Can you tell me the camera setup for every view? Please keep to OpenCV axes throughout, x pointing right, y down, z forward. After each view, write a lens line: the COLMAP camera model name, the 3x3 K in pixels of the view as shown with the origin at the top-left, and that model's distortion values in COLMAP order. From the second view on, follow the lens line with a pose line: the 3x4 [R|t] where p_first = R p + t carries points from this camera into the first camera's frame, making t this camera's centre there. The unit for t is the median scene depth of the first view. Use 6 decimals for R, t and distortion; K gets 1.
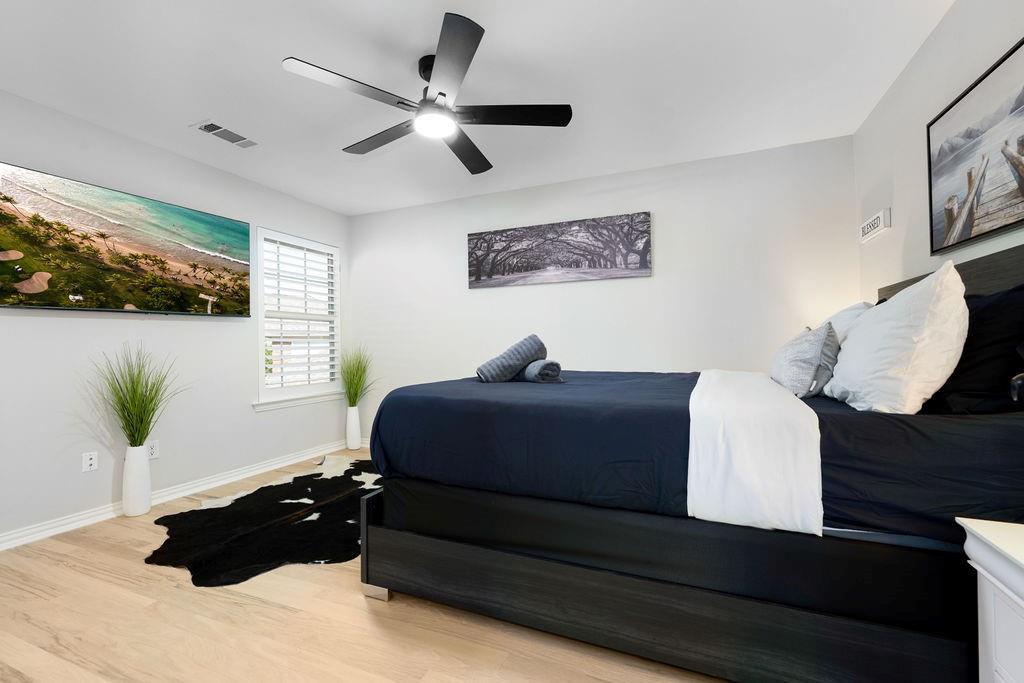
lens RADIAL K [[420.1, 0, 515.7], [0, 420.1, 340.3], [0, 0, 1]] dist [-0.000903, 0.000536]
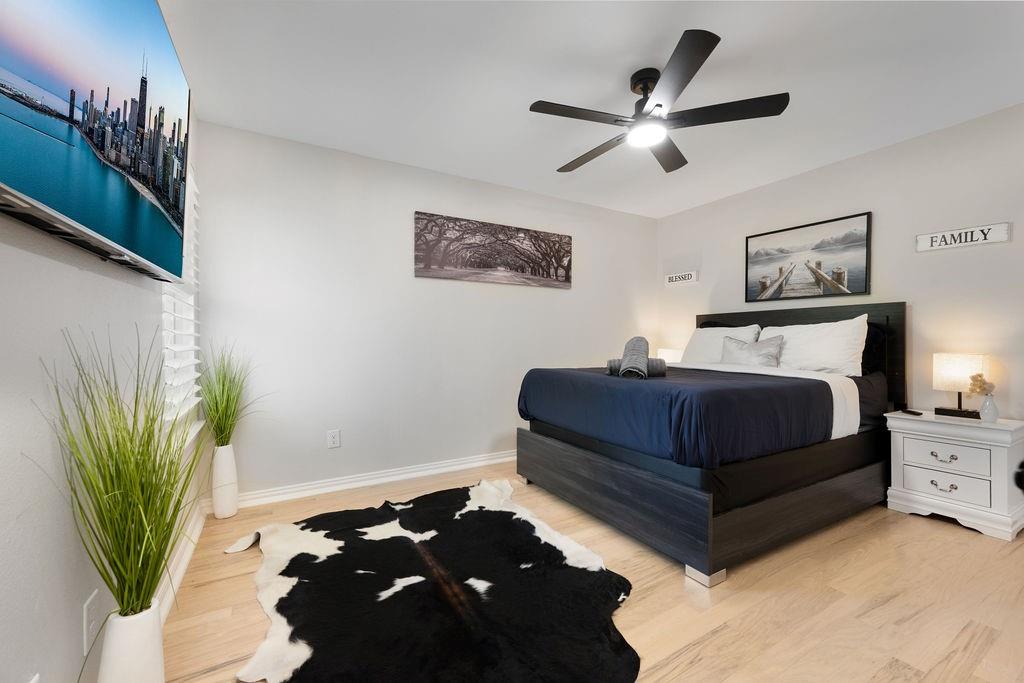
lens RADIAL K [[420.1, 0, 512.1], [0, 420.1, 341.2], [0, 0, 1]] dist [-0.000903, 0.000536]
pose [[0.609404, 0.010857, 0.792786, -0.723216], [-0.016781, 0.999859, -0.000794, 0.003140], [-0.792683, -0.012820, 0.609500, 0.370589]]
